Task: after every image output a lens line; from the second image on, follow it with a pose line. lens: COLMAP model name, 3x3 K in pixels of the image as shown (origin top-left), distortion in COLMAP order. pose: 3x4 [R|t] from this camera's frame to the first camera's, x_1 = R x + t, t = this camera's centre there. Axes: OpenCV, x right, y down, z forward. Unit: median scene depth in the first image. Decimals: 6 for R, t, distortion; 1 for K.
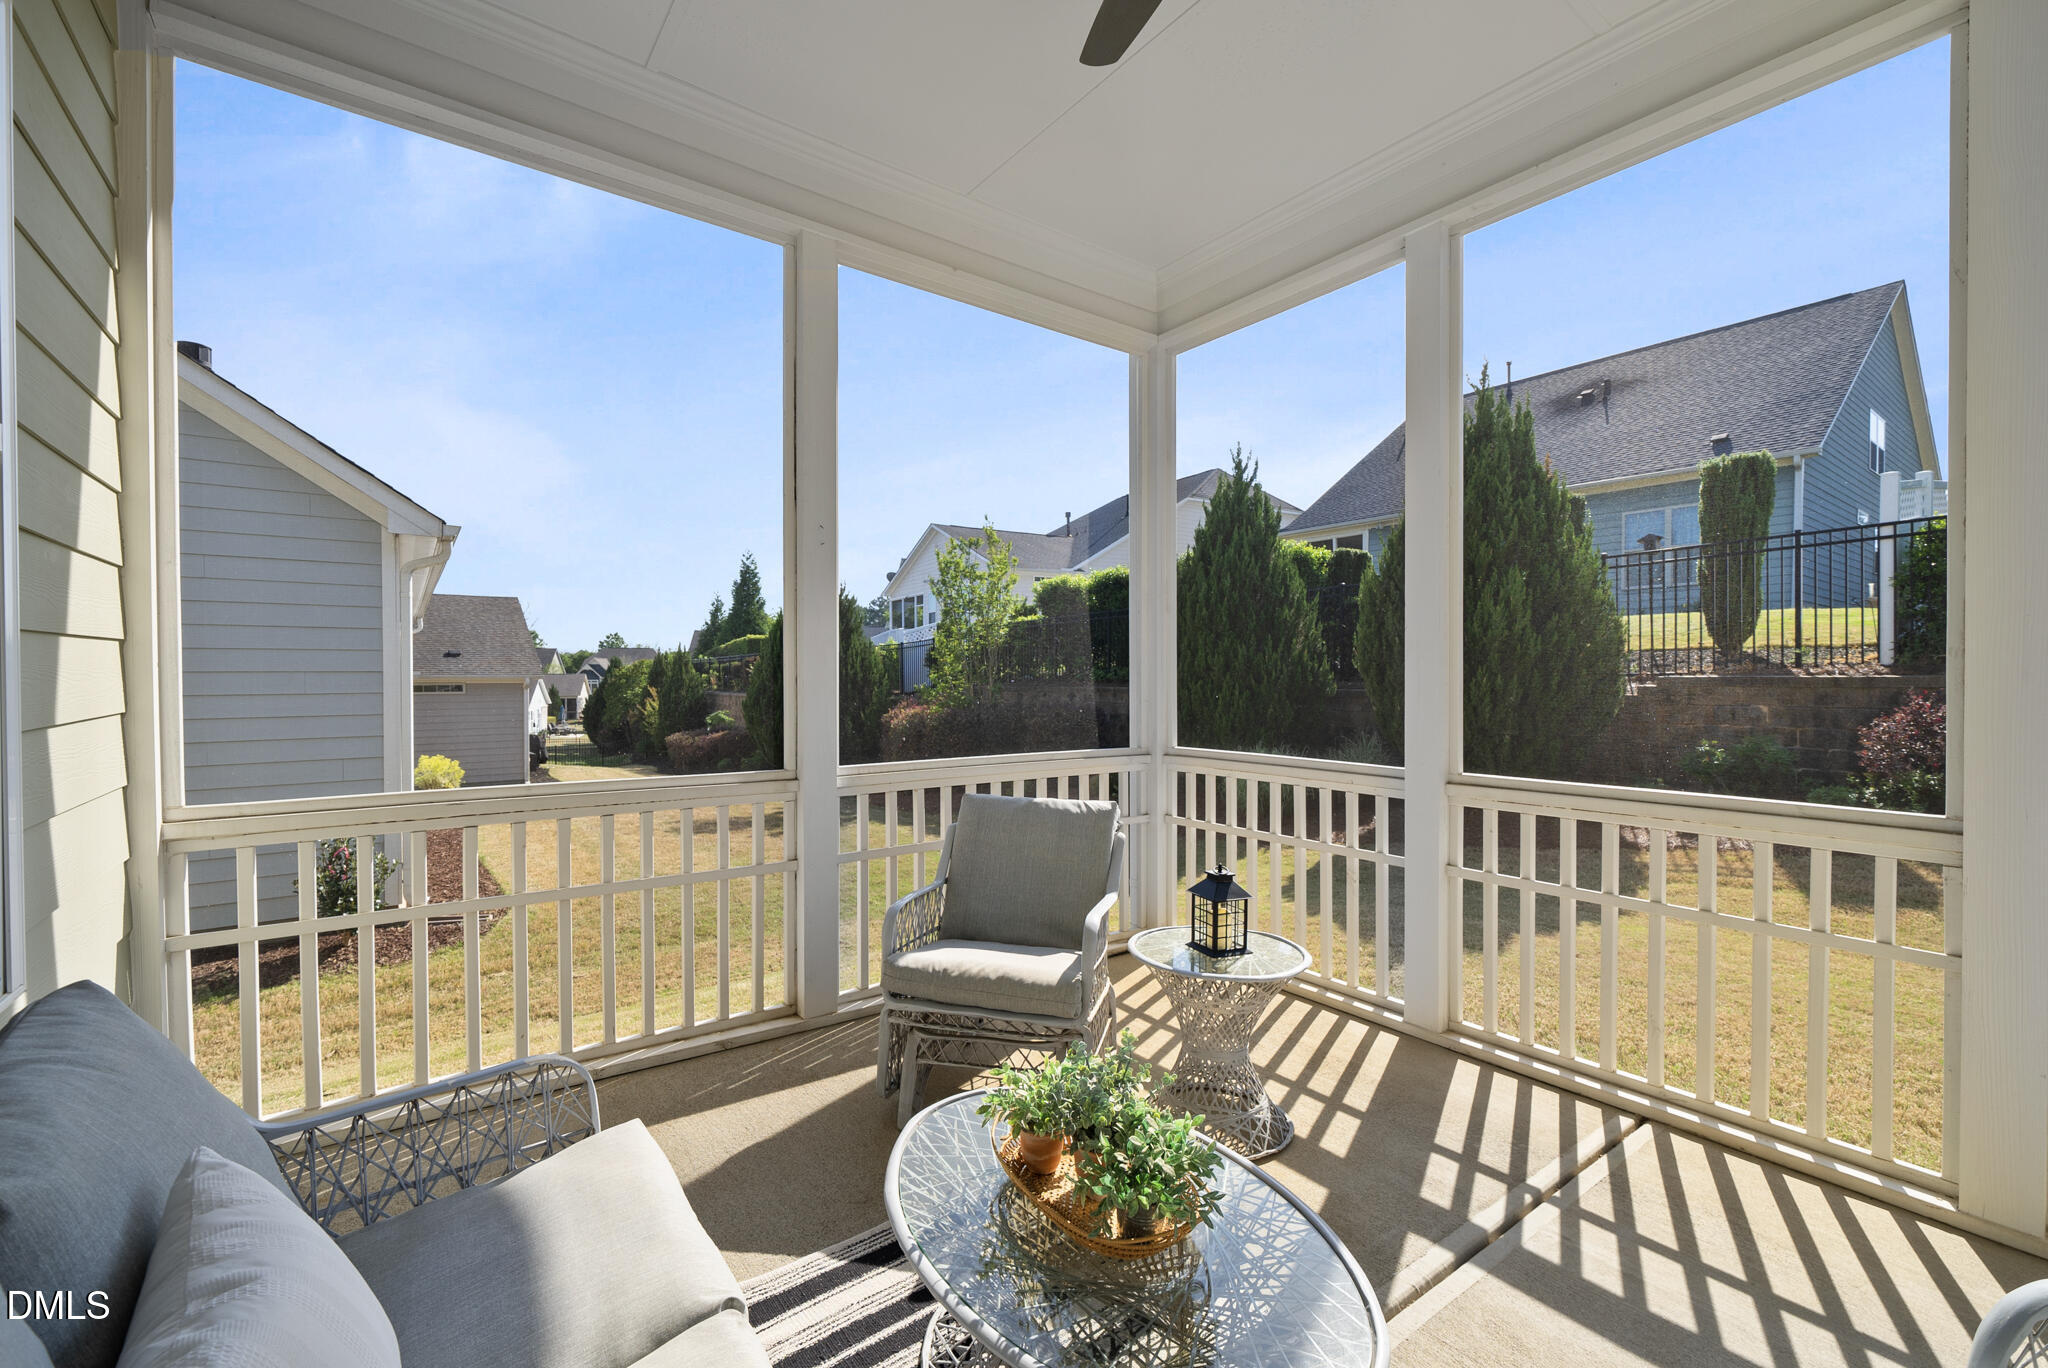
lens RADIAL K [[847.9, 0, 1020.3], [0, 847.9, 693.5], [0, 0, 1]] dist [-0.008457, -0.000590]
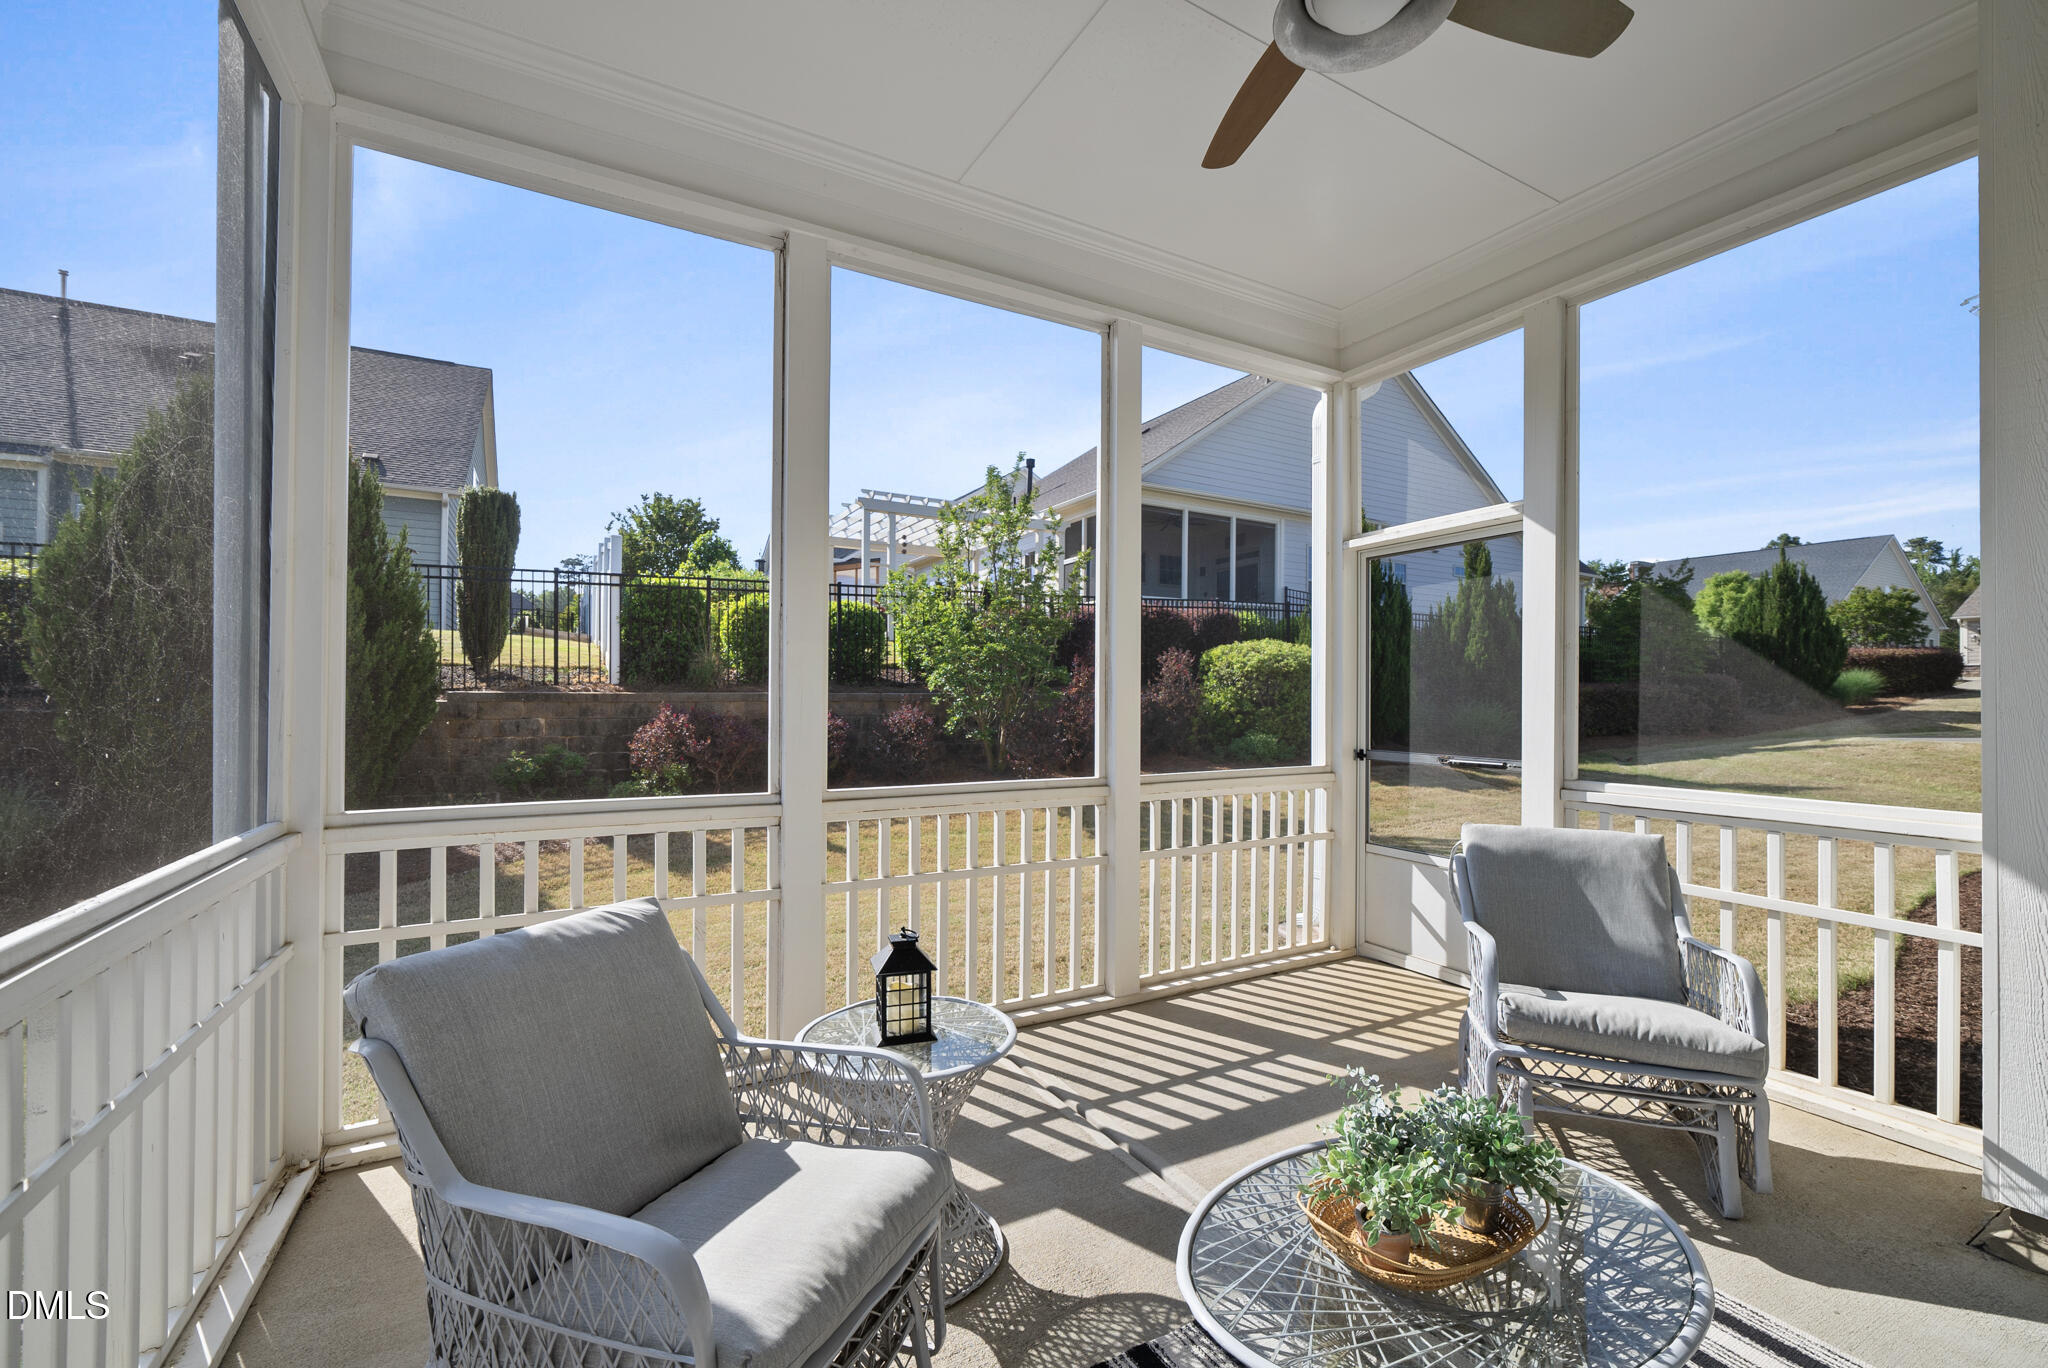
lens RADIAL K [[847.9, 0, 1019.8], [0, 847.9, 674.1], [0, 0, 1]] dist [-0.008457, -0.000590]
pose [[0.117558, 0.028627, 0.992653, -0.172115], [0.013156, 0.999452, -0.030382, -0.002521], [-0.992979, 0.016631, 0.117117, 0.244213]]
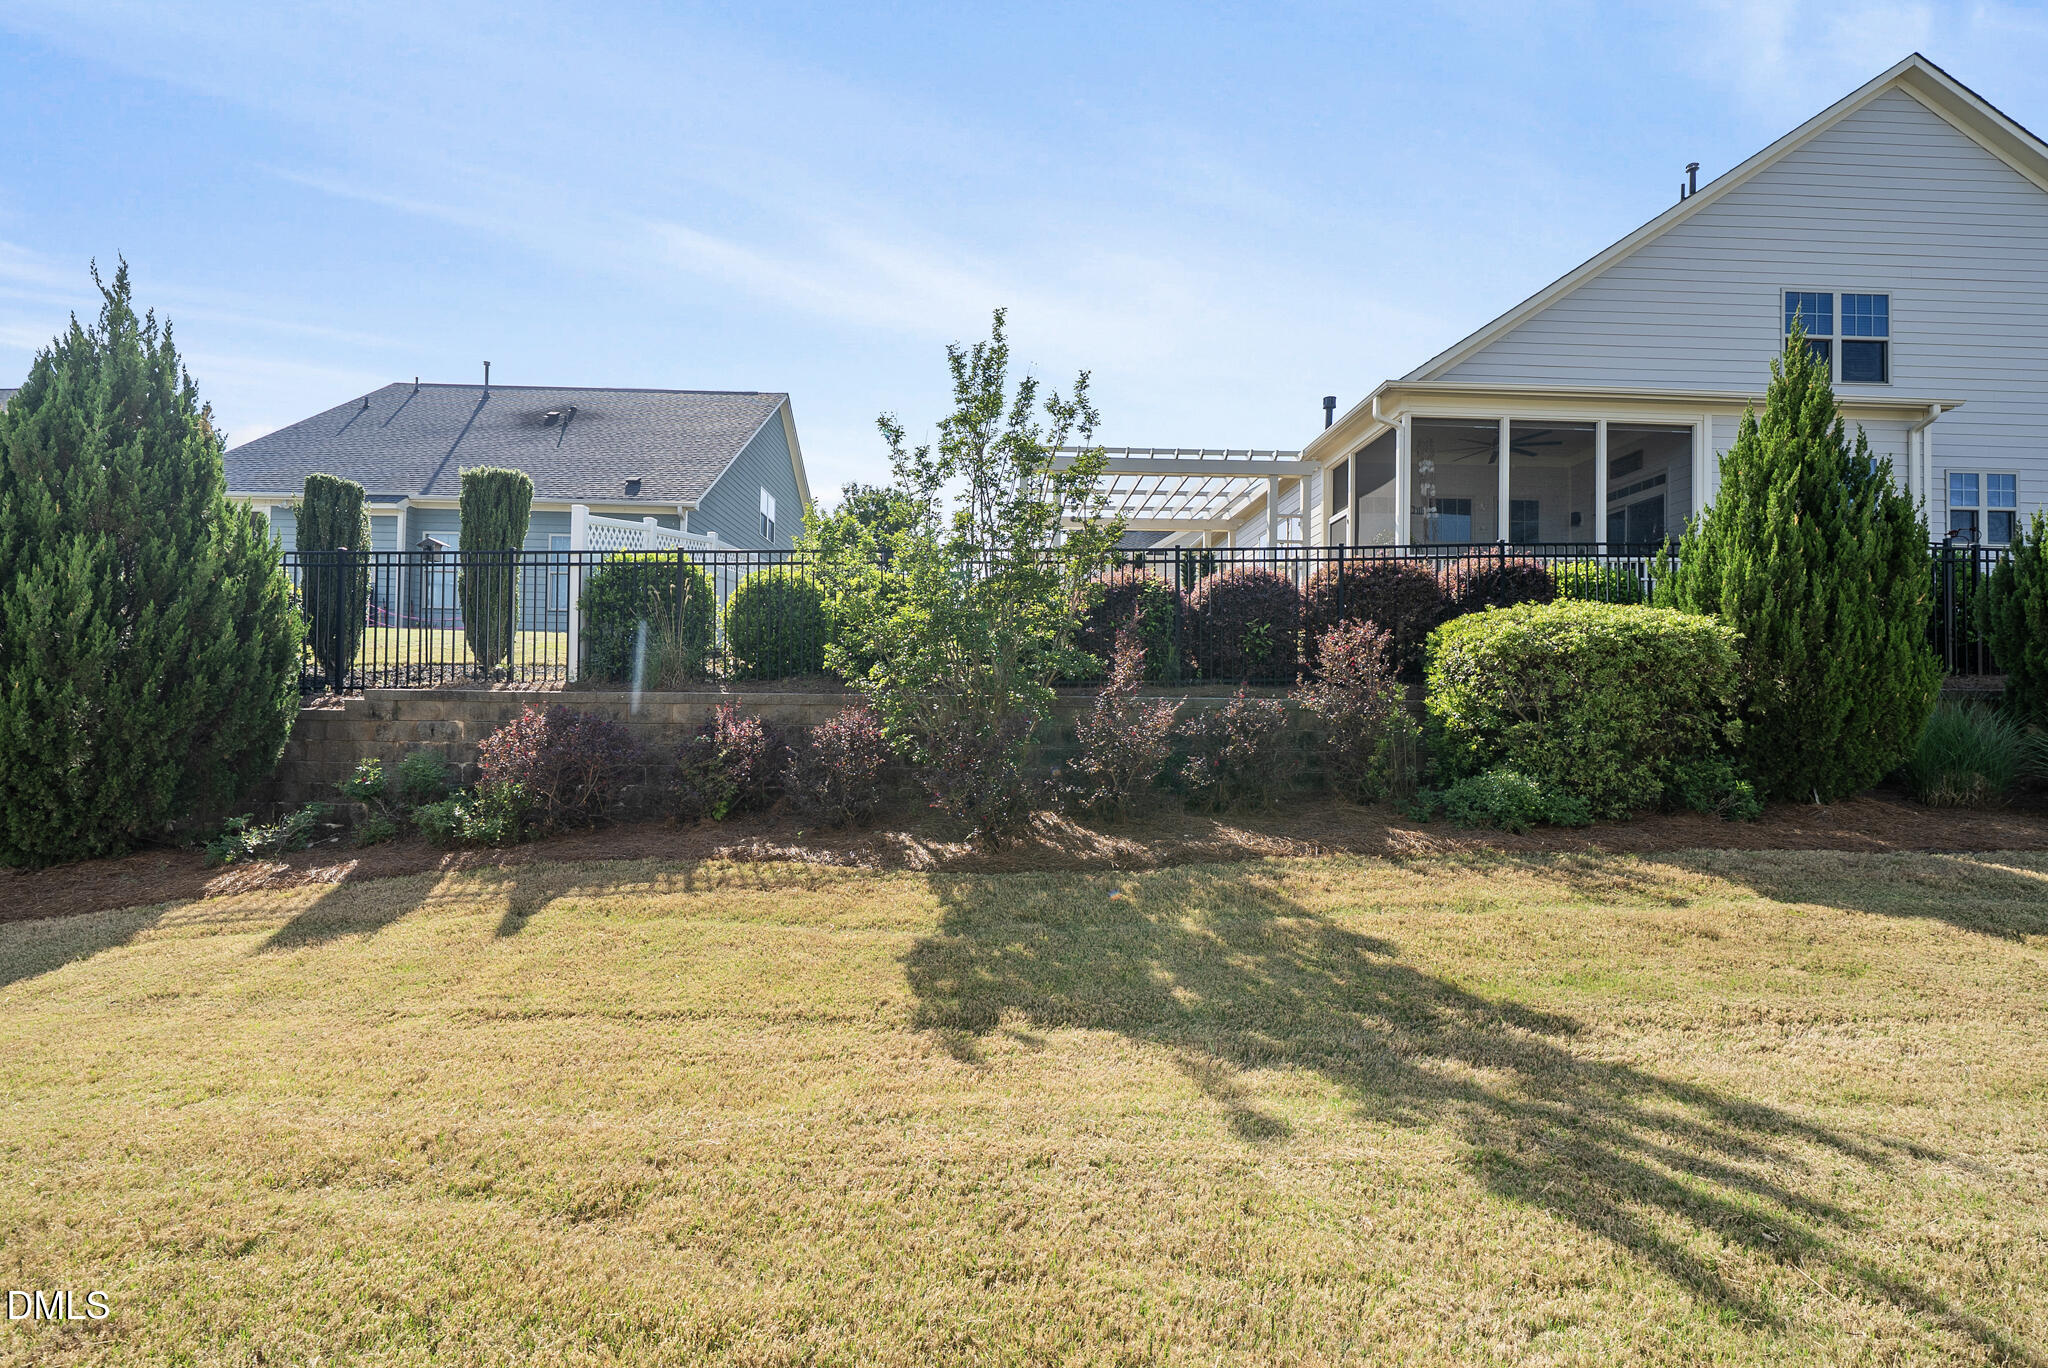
lens RADIAL K [[847.9, 0, 1036.5], [0, 847.9, 696.5], [0, 0, 1]] dist [-0.008457, -0.000590]
pose [[0.567738, 0.019689, 0.822974, 0.483092], [0.001138, 0.999694, -0.024703, 0.011401], [-0.823208, 0.014962, 0.567542, -0.101026]]
